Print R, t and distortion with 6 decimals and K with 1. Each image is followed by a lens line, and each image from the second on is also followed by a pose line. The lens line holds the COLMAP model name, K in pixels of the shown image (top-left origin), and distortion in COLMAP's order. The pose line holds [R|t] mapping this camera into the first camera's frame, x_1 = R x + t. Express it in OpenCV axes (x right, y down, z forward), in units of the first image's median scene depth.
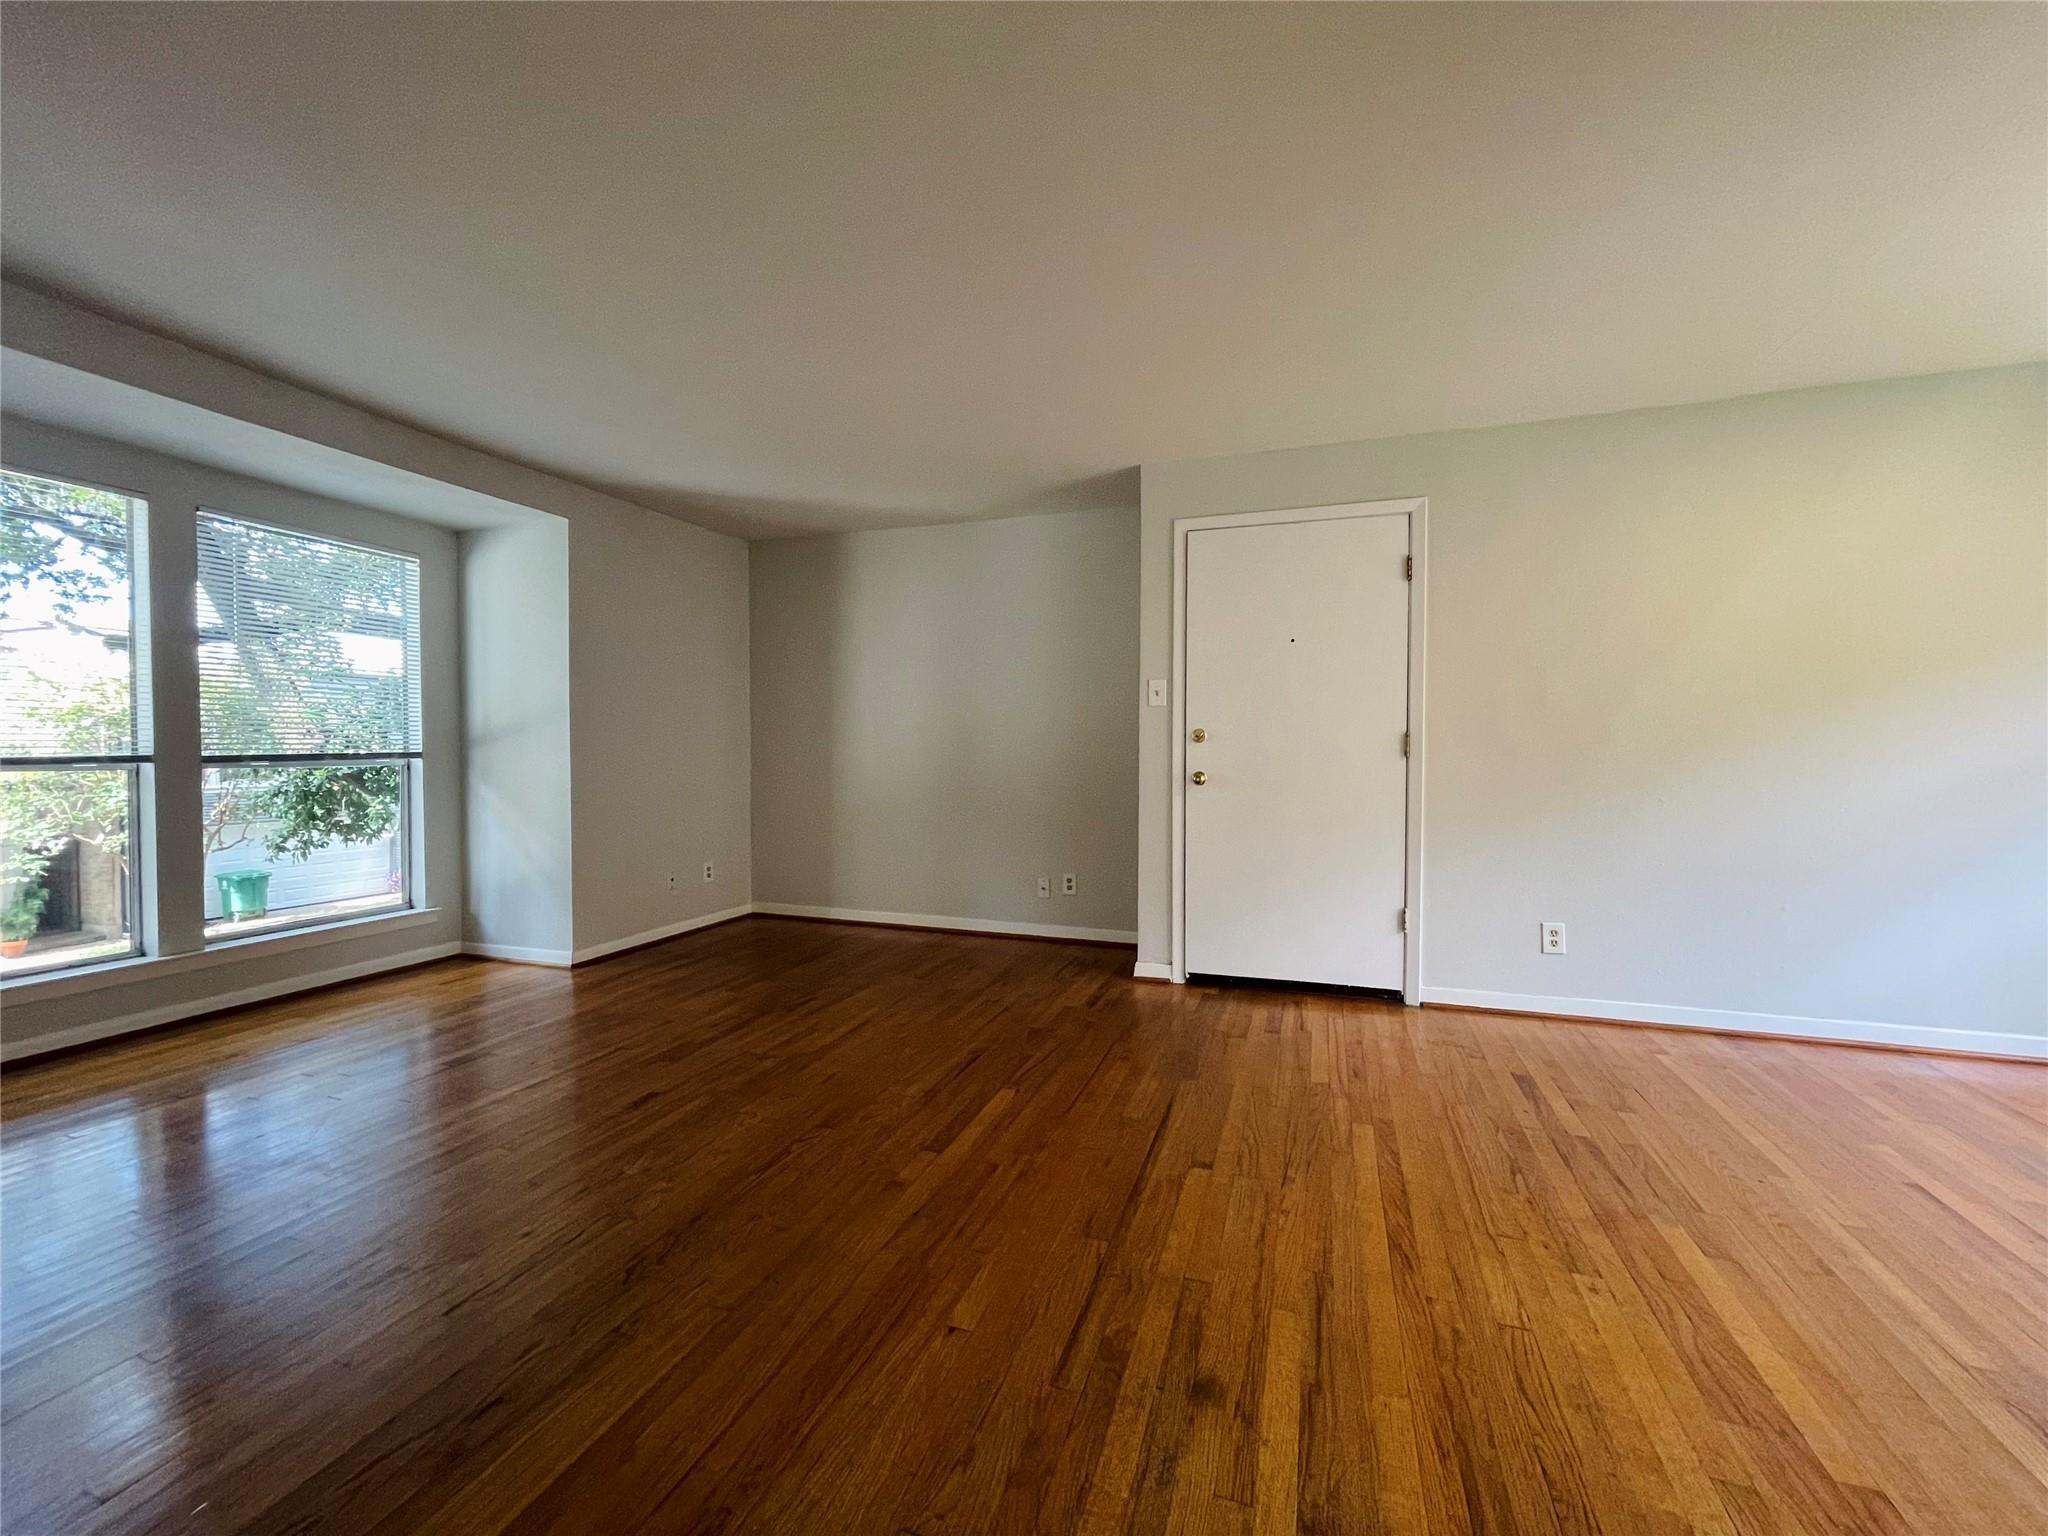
lens RADIAL K [[834.2, 0, 1020.2], [0, 834.2, 767.4], [0, 0, 1]] dist [-0.000073, 0.000310]
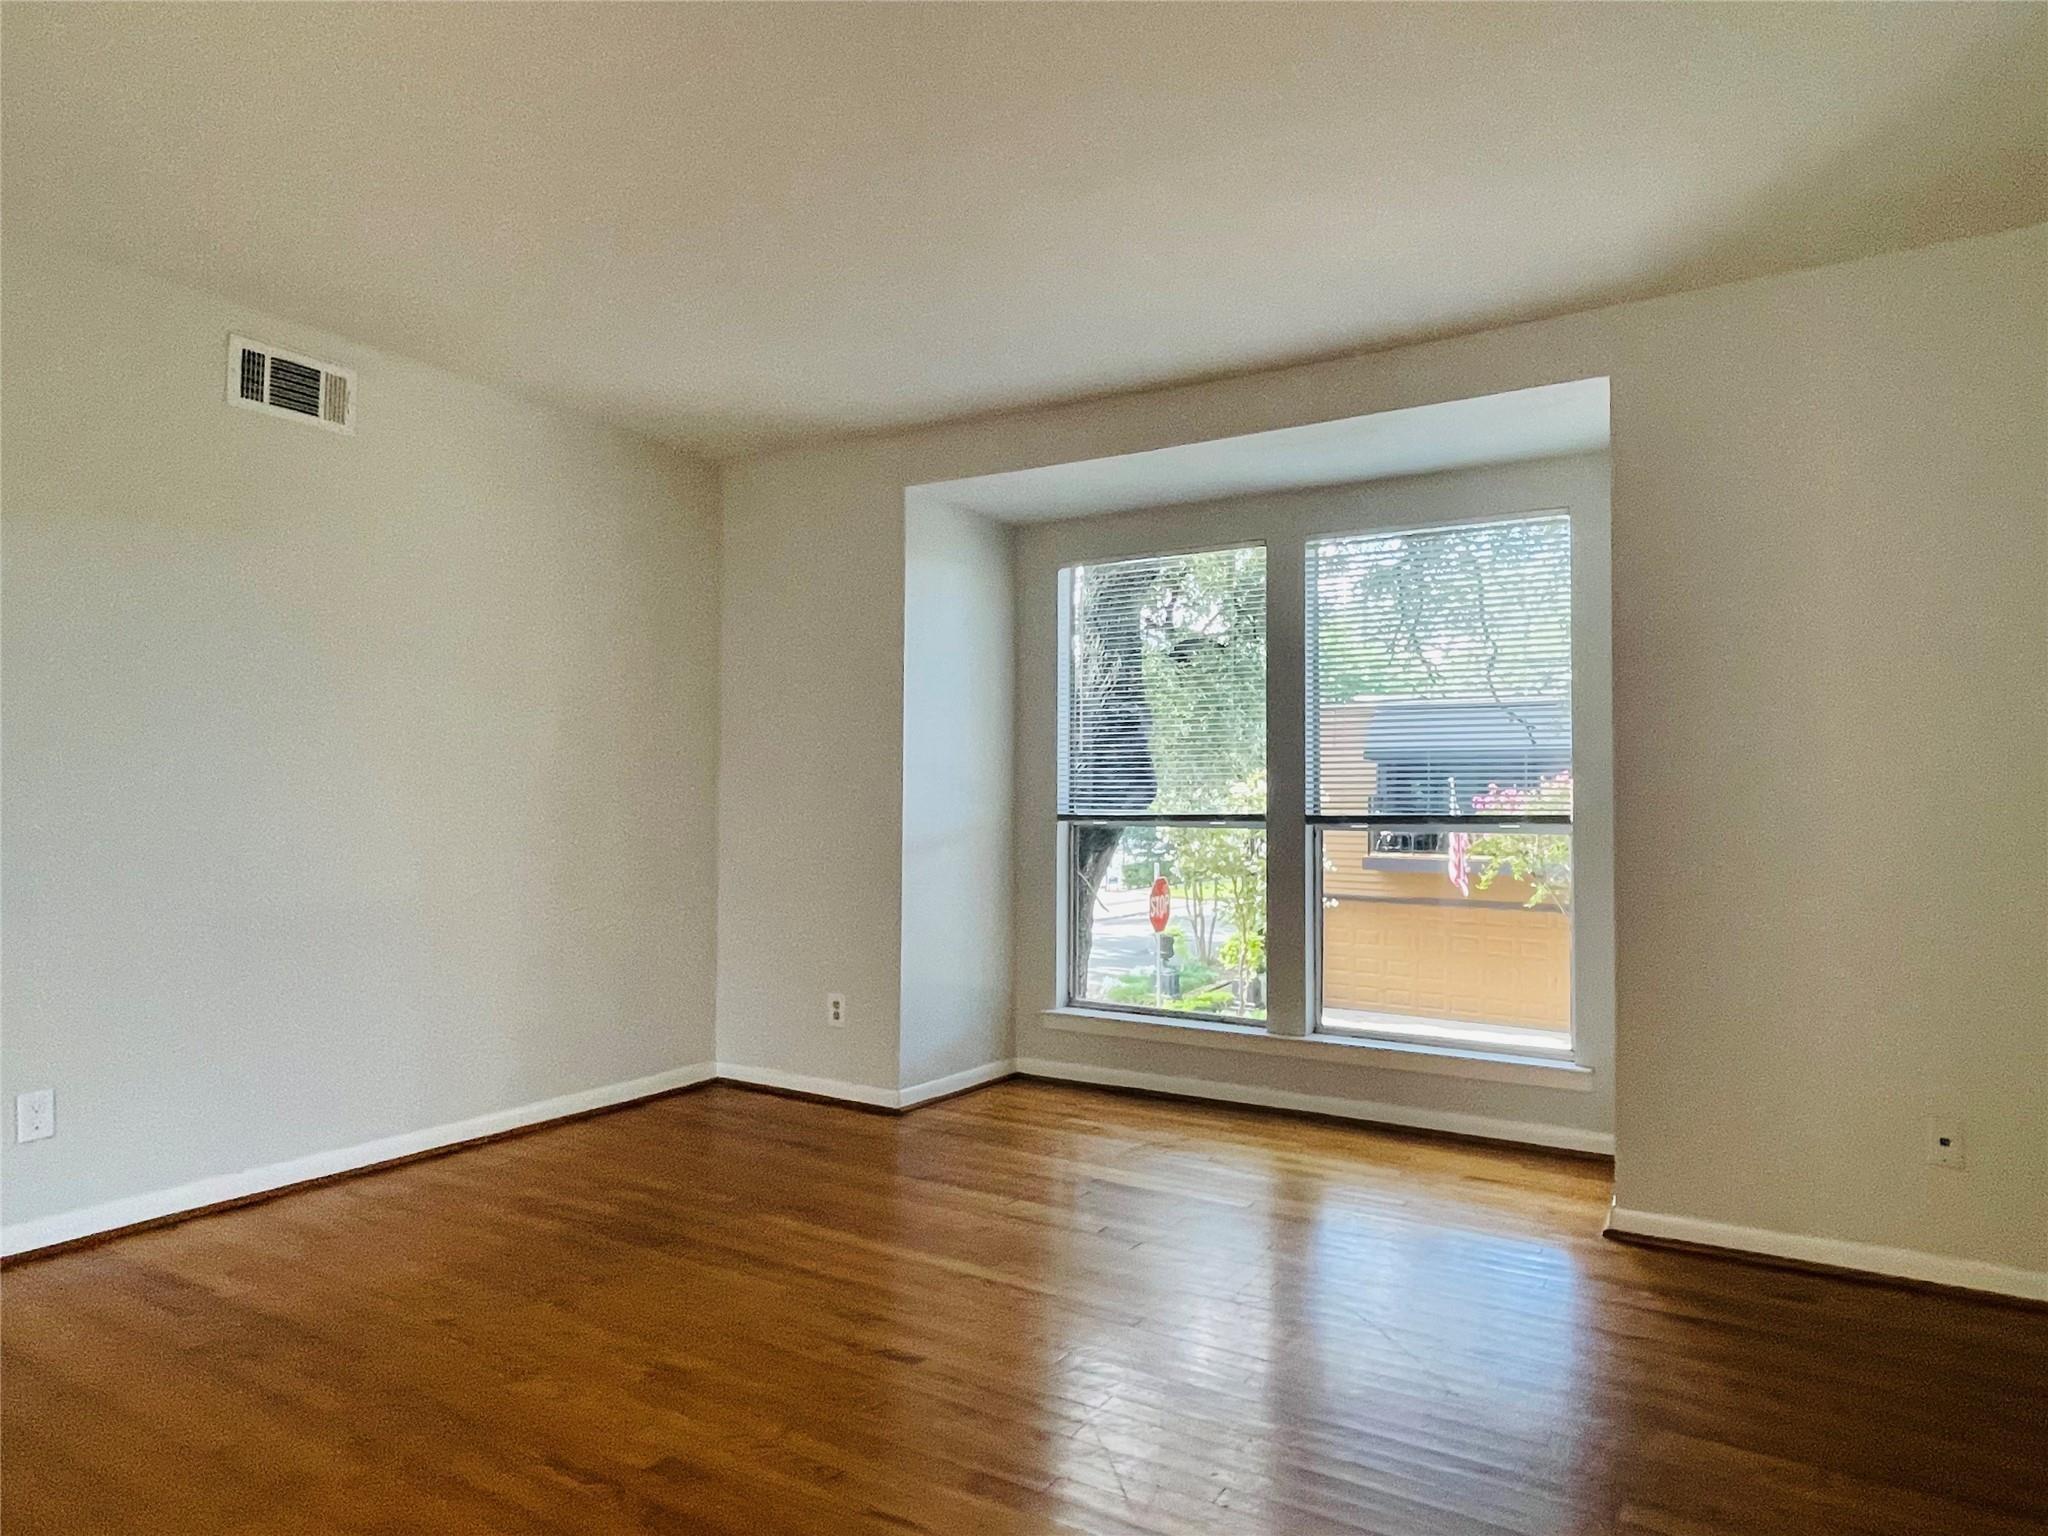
lens RADIAL K [[1228.4, 0, 1024.0], [0, 1228.4, 768.0], [0, 0, 1]] dist [-0.008350, -0.002625]
pose [[-0.209520, -0.032268, -0.977272, 0.435096], [-0.028850, 0.999224, -0.026808, -0.026203], [0.977379, 0.022577, -0.210289, 1.218494]]
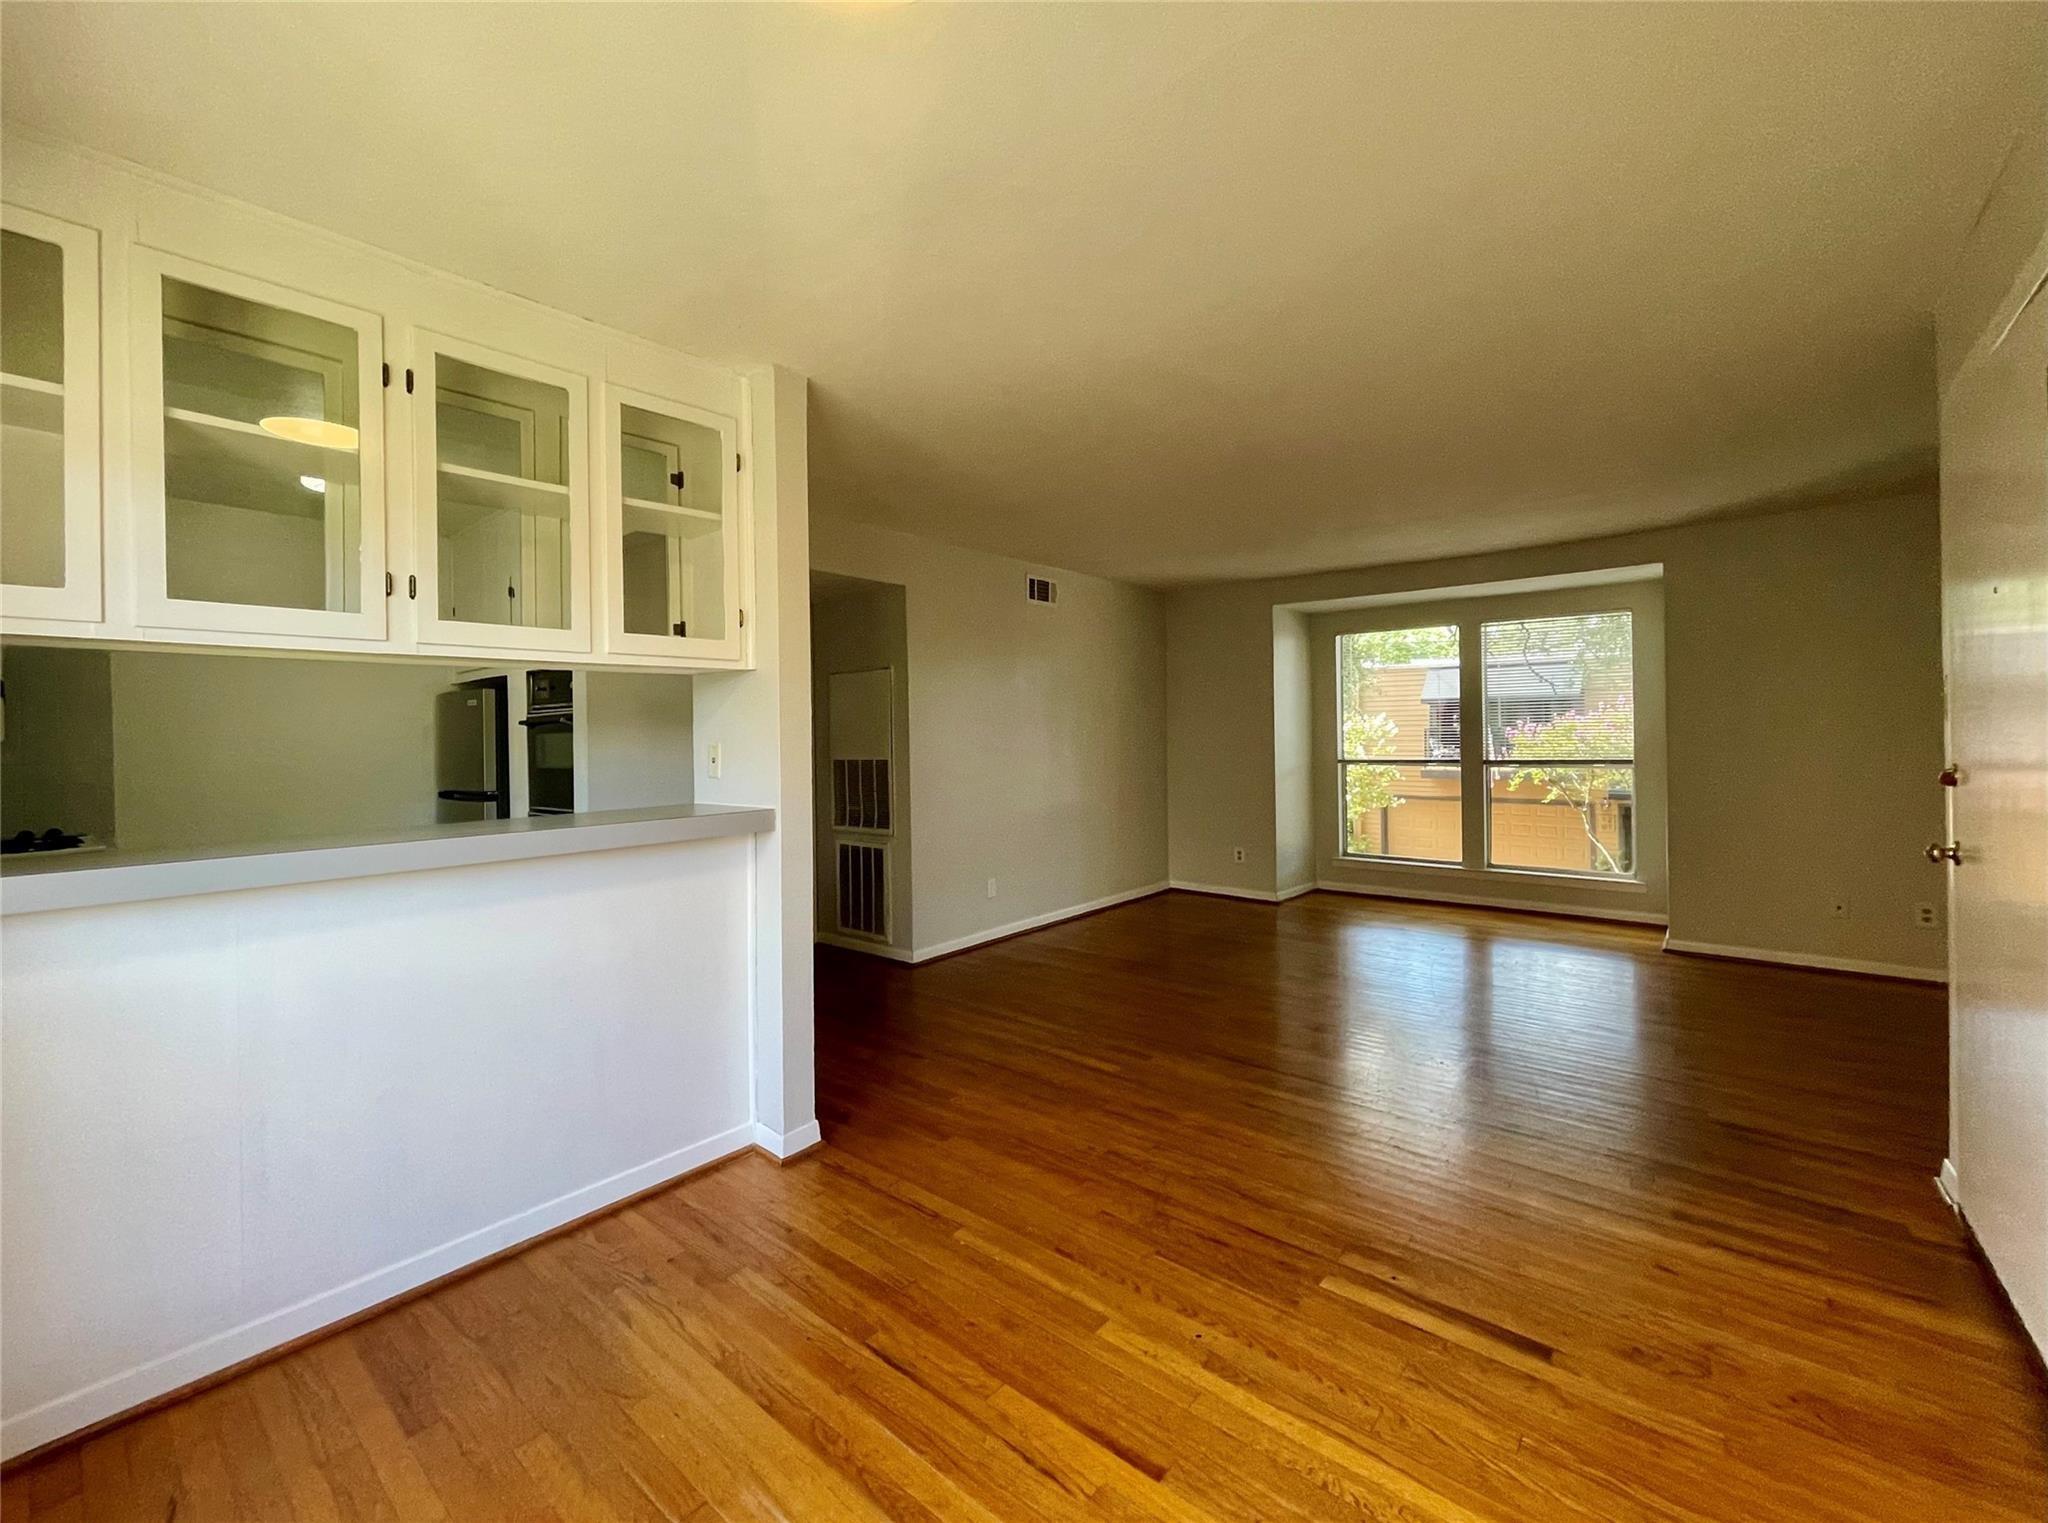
lens RADIAL K [[850.8, 0, 990.0], [0, 850.8, 737.7], [0, 0, 1]] dist [-0.000948, -0.000142]
pose [[-0.369978, 0.006692, -0.929016, 1.362754], [-0.006401, 0.999932, 0.009752, -0.091647], [0.929018, 0.009555, -0.369910, 0.861984]]
